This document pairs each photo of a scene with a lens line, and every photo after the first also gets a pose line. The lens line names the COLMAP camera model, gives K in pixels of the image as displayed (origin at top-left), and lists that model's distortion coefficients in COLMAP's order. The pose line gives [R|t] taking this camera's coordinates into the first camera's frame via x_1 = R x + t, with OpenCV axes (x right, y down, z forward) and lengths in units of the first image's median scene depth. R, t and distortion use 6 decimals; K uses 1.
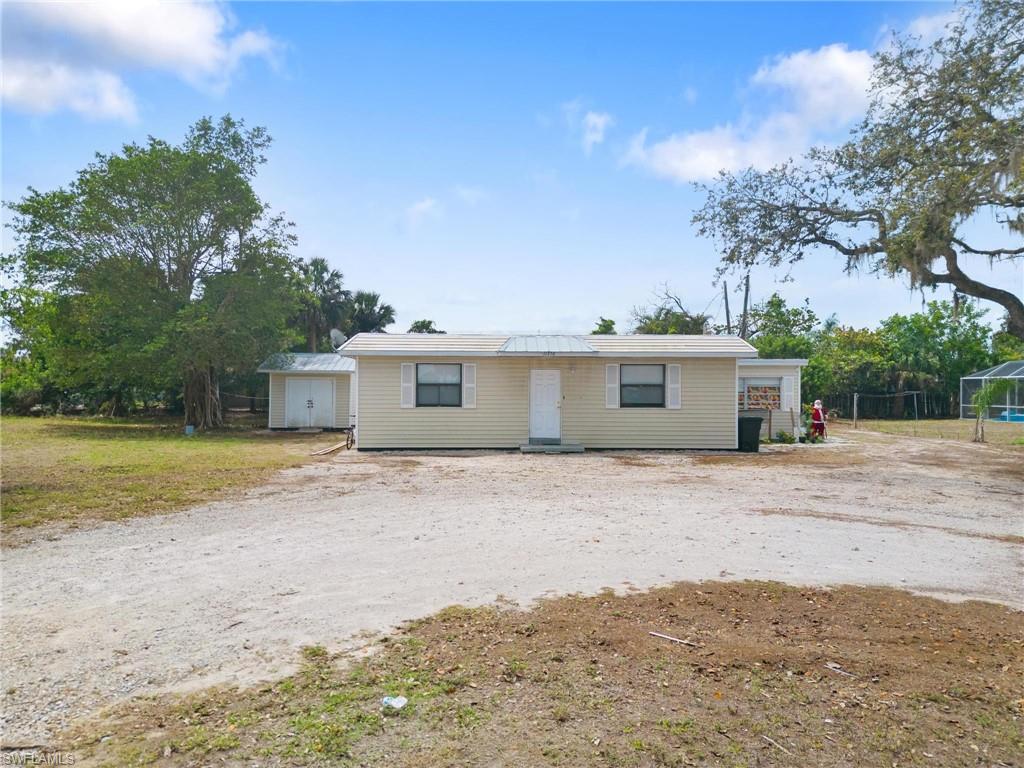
lens RADIAL K [[711.7, 0, 508.9], [0, 711.7, 386.0], [0, 0, 1]] dist [0.083122, -0.088652]
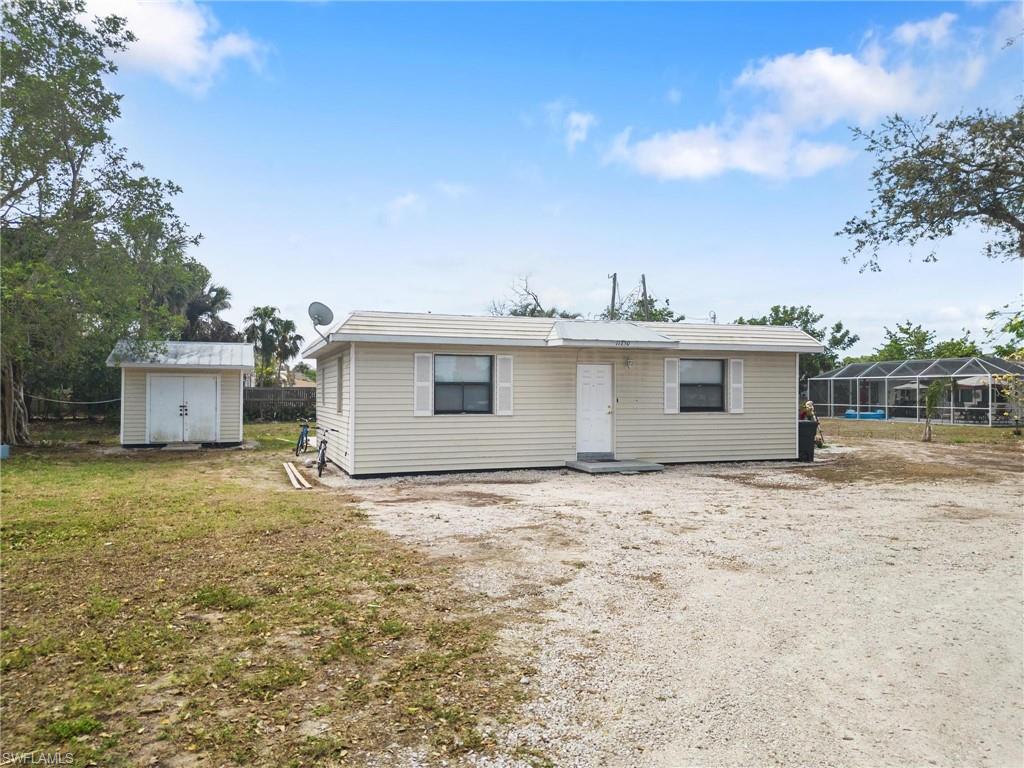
lens RADIAL K [[711.7, 0, 508.9], [0, 711.7, 386.0], [0, 0, 1]] dist [0.083122, -0.088652]
pose [[0.948338, 0.000295, 0.317262, -0.283203], [-0.000185, 1.000000, -0.000377, 0.000568], [-0.317262, 0.000299, 0.948338, 0.285980]]
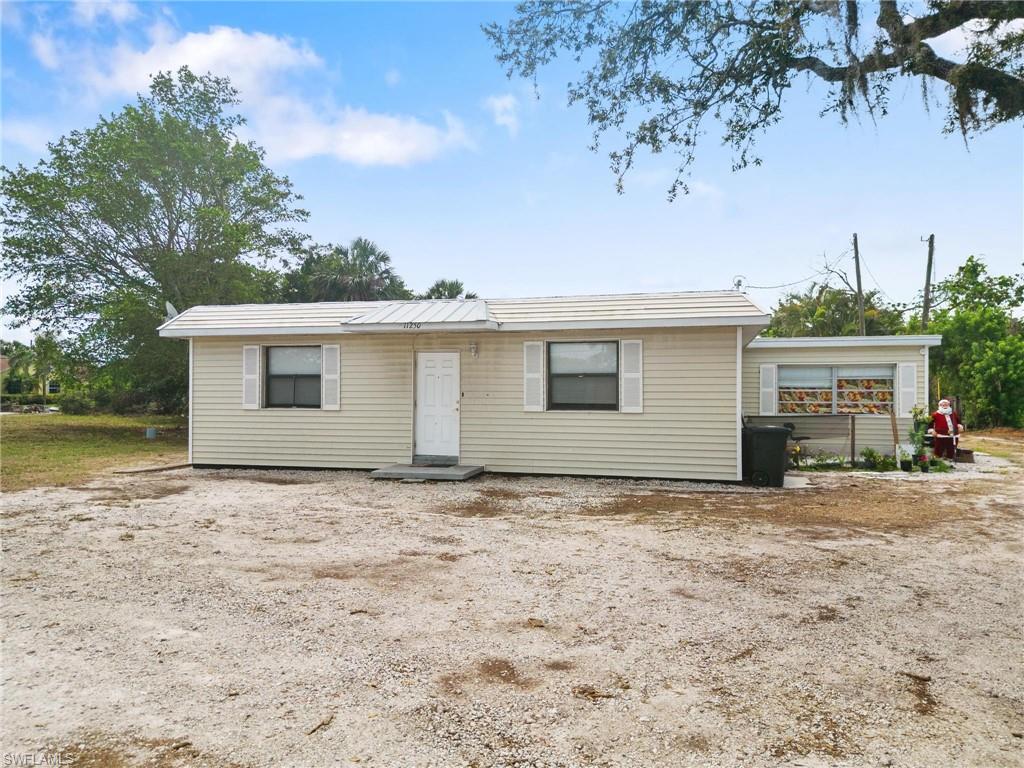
lens RADIAL K [[711.7, 0, 508.9], [0, 711.7, 386.0], [0, 0, 1]] dist [0.083122, -0.088652]
pose [[0.960924, -0.003489, -0.276791, 0.296041], [0.003268, 0.999994, -0.001261, 0.009092], [0.276793, 0.000307, 0.960929, 0.374468]]
